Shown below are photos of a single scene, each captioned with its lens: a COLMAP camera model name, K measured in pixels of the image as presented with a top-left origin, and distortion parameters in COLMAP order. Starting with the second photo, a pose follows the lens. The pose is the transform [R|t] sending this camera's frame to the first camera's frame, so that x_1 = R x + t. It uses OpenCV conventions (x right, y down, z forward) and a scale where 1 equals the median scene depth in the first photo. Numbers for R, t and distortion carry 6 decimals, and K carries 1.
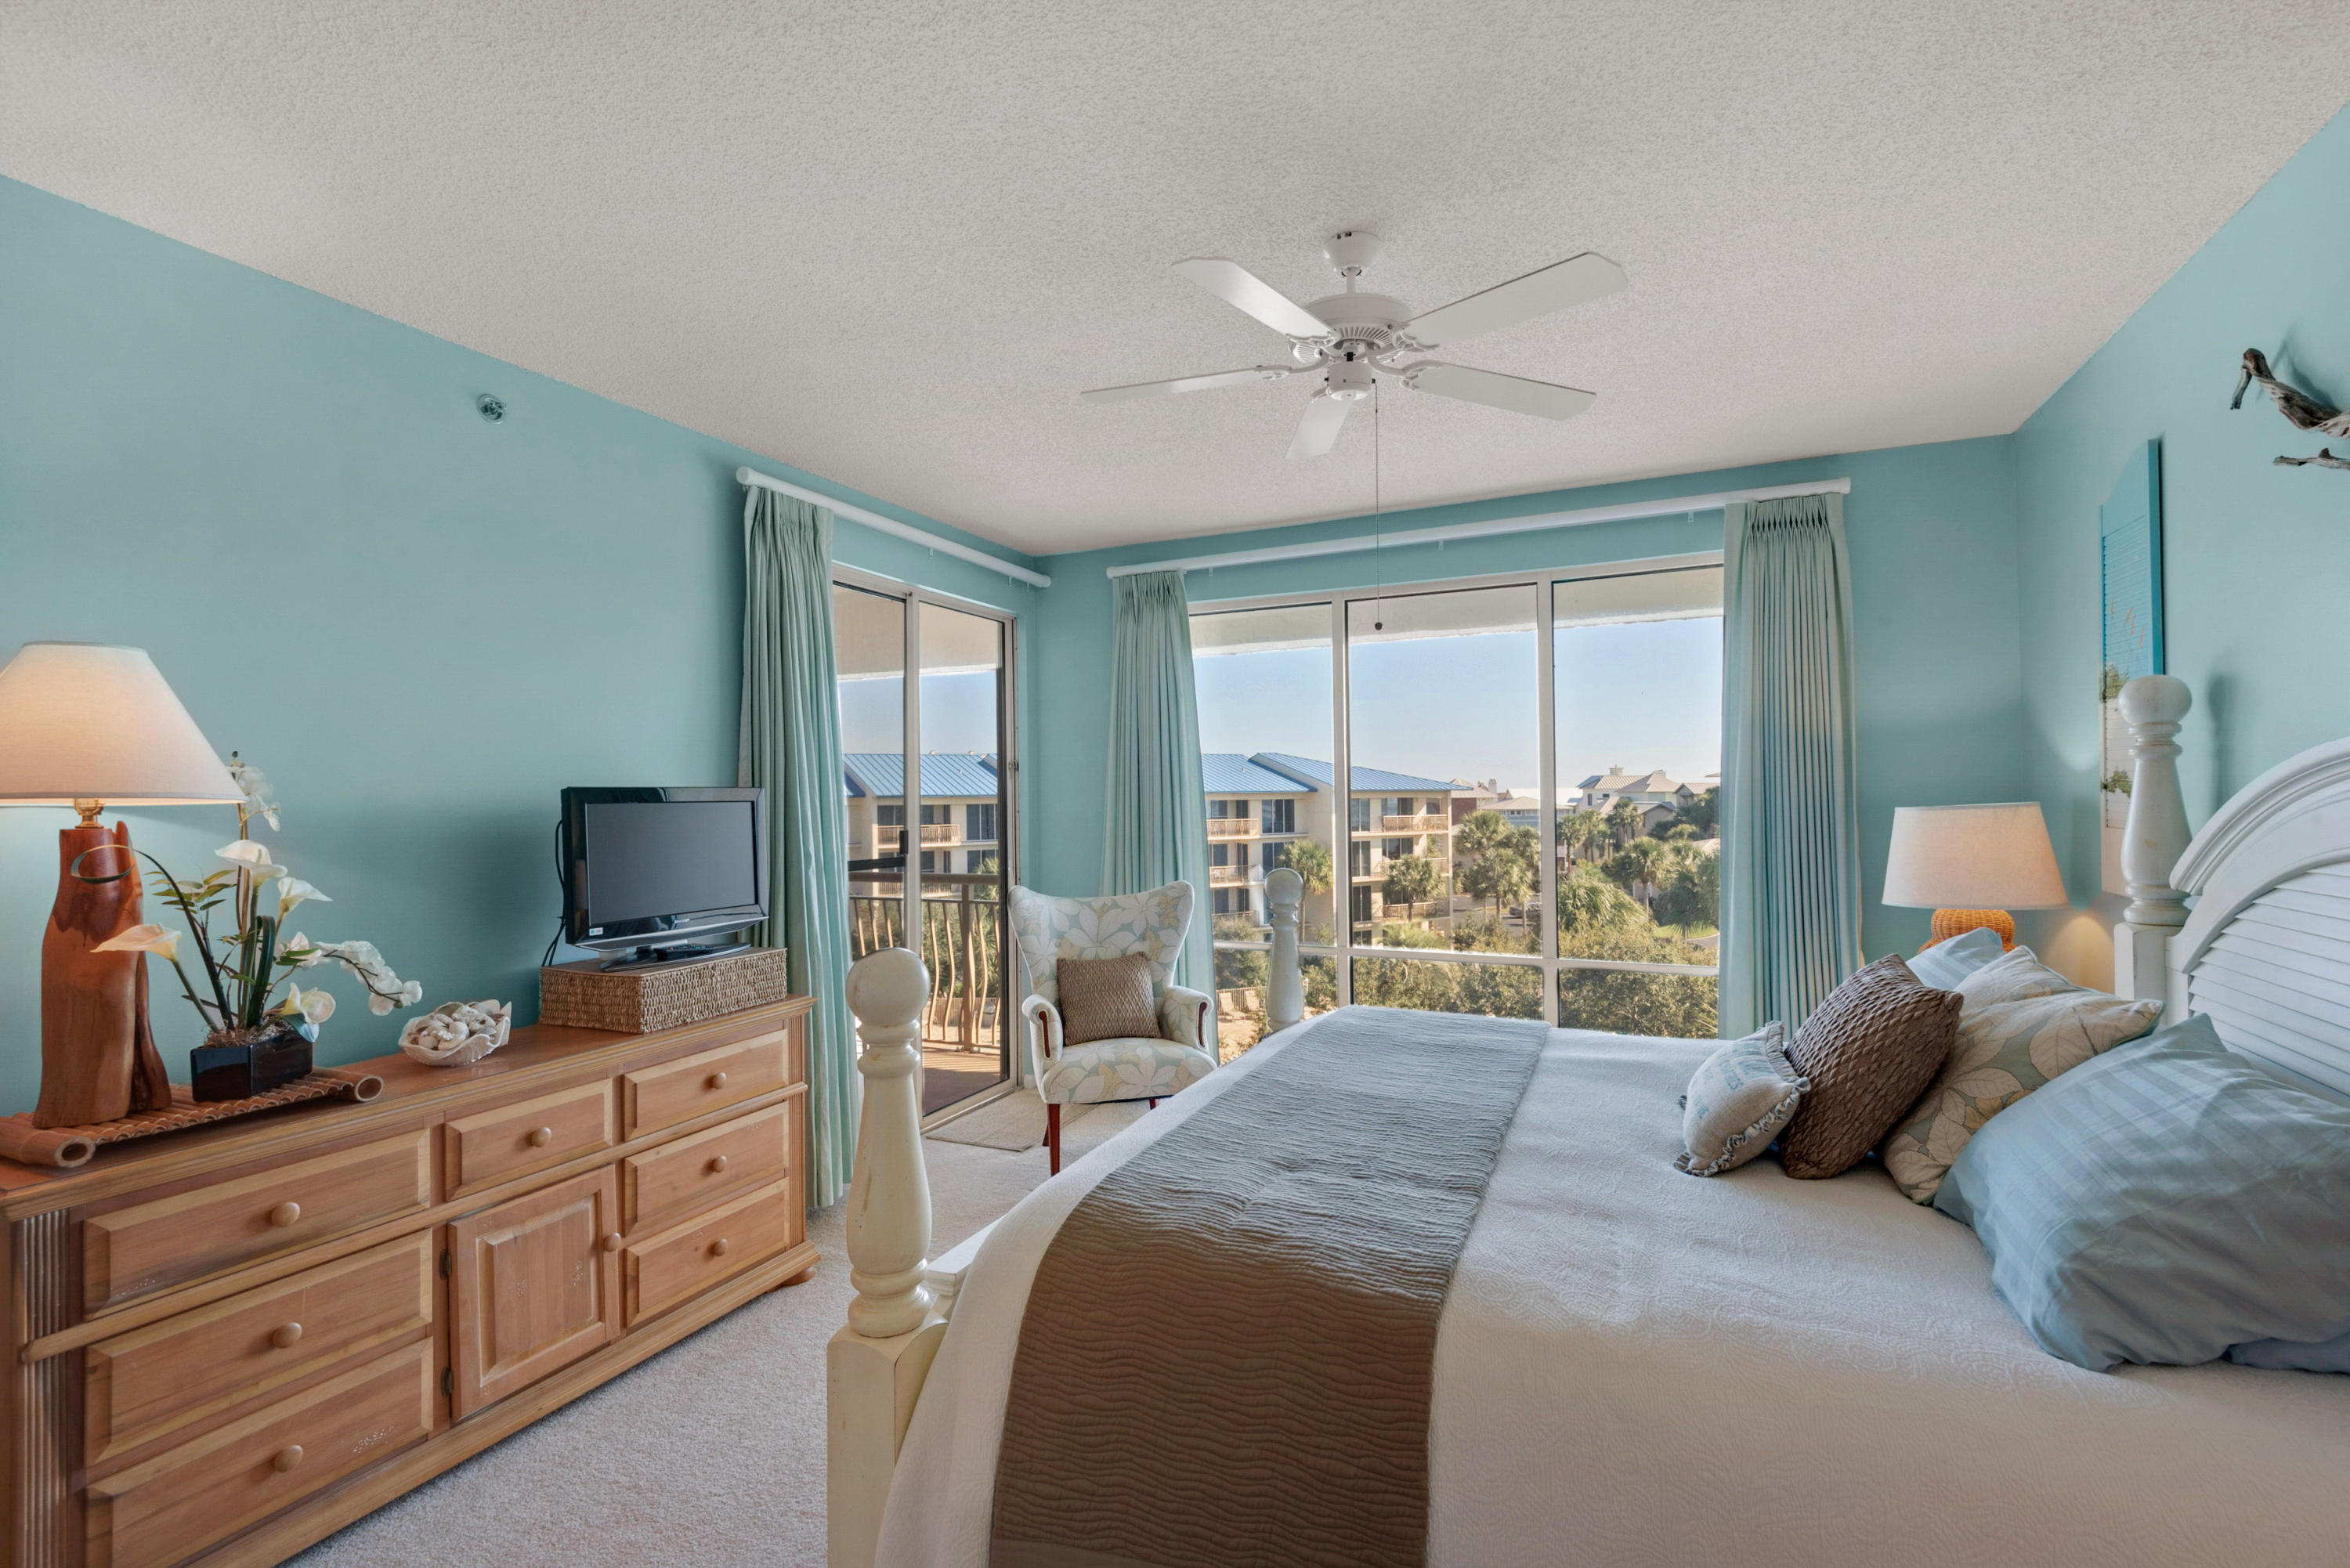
lens RADIAL K [[1074.3, 0, 1181.6], [0, 1074.3, 767.0], [0, 0, 1]] dist [0.026985, -0.015834]
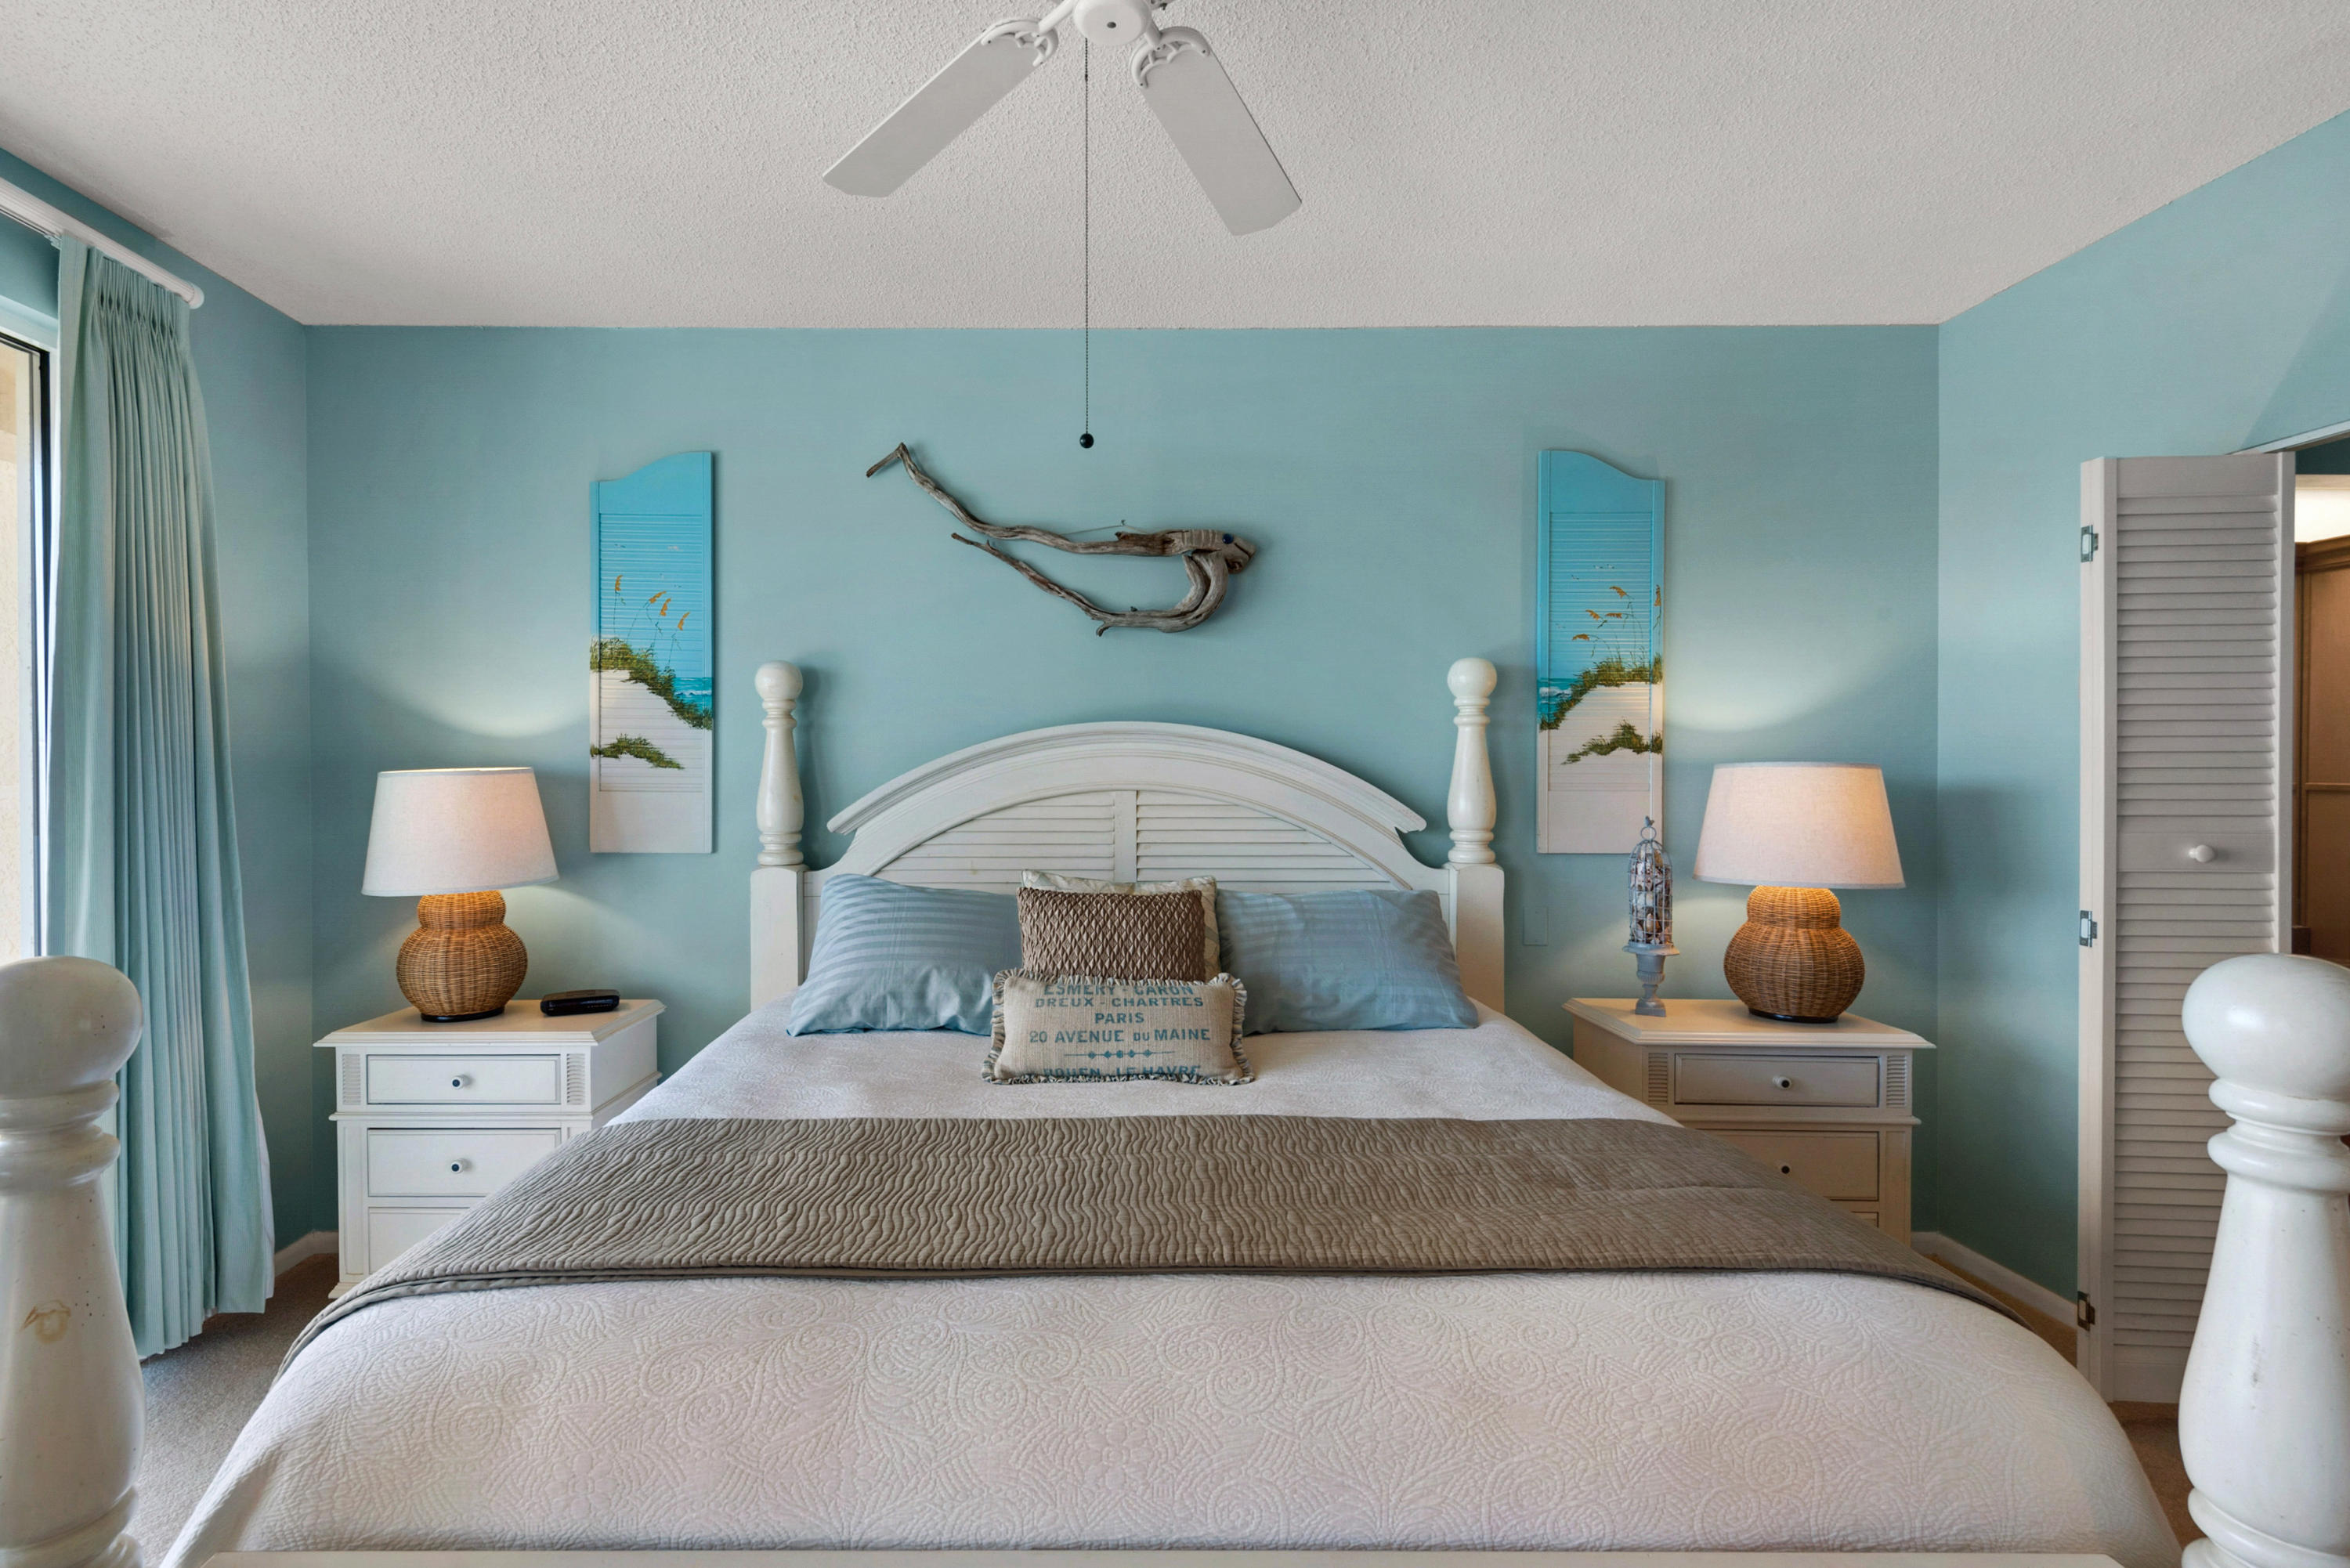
lens RADIAL K [[1074.3, 0, 1116.4], [0, 1074.3, 781.4], [0, 0, 1]] dist [0.026985, -0.015834]
pose [[-0.414213, 0.009039, 0.910135, -0.219367], [-0.018855, 0.999651, -0.018509, 0.040306], [-0.909985, -0.024827, -0.413898, 0.703732]]
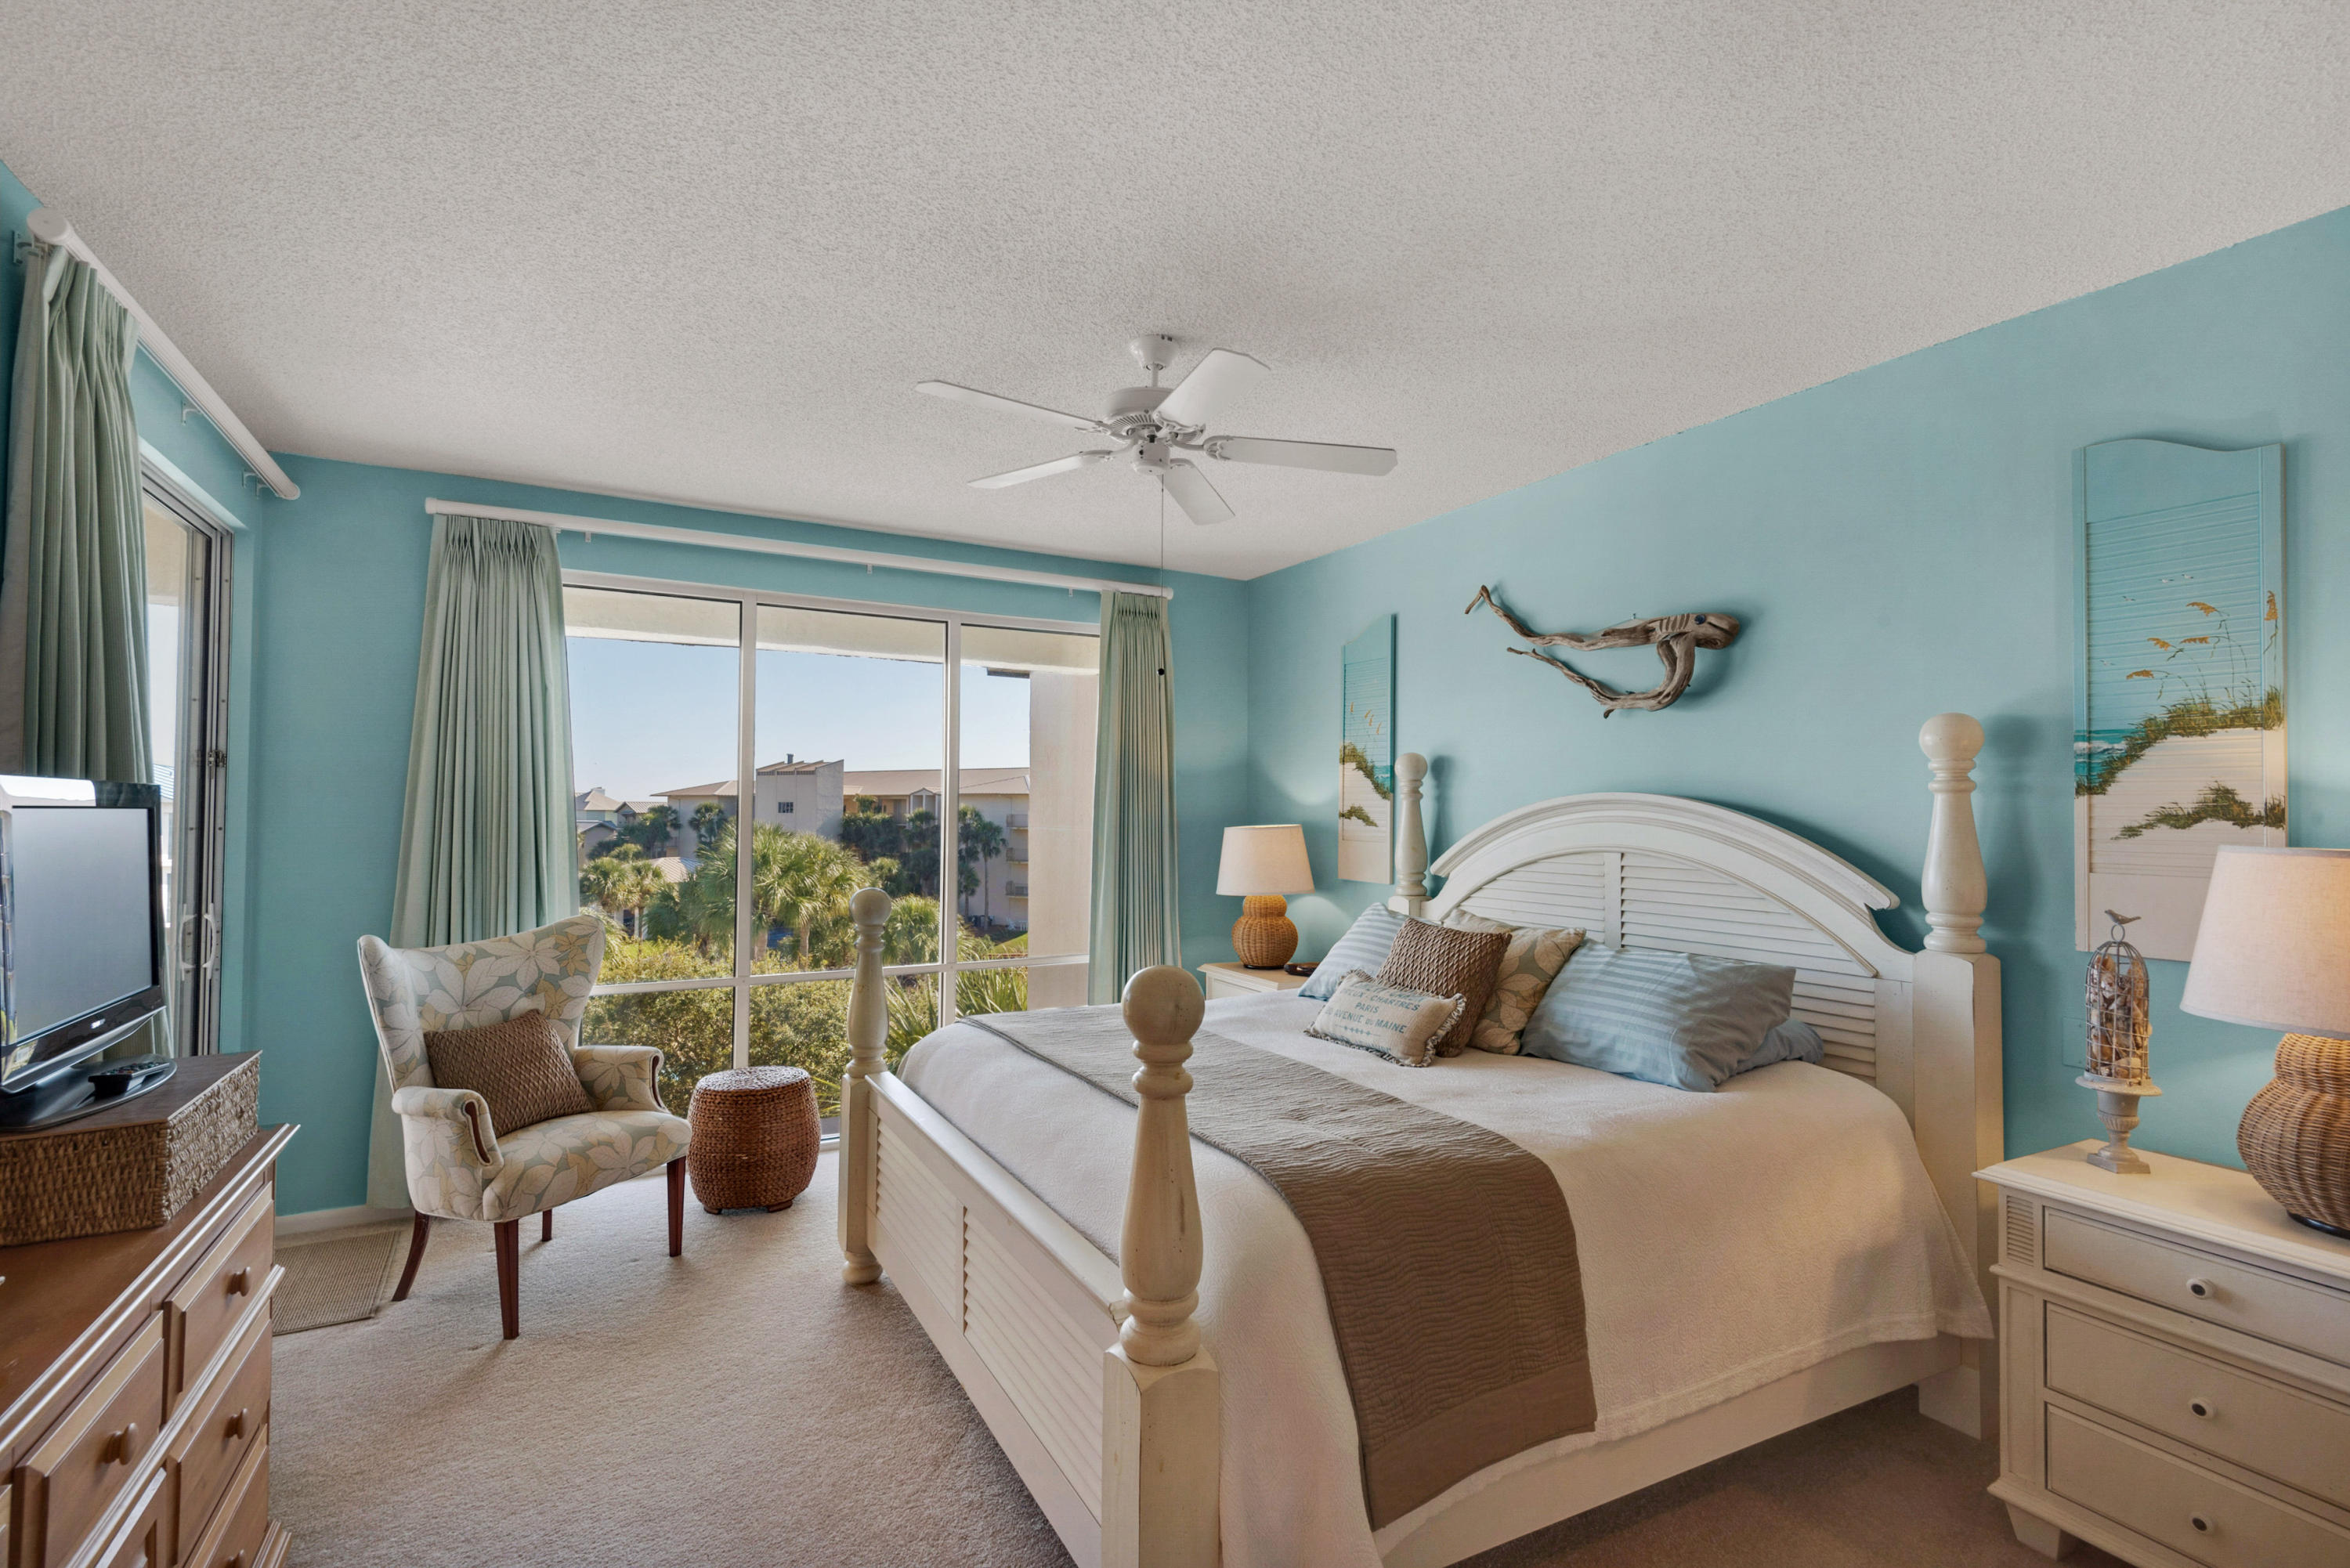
lens RADIAL K [[1074.3, 0, 1197.3], [0, 1074.3, 758.7], [0, 0, 1]] dist [0.026985, -0.015834]
pose [[0.583583, 0.057148, 0.810040, -0.432906], [-0.036418, 0.998359, -0.044197, 0.008582], [-0.811236, -0.003707, 0.584707, 0.164108]]
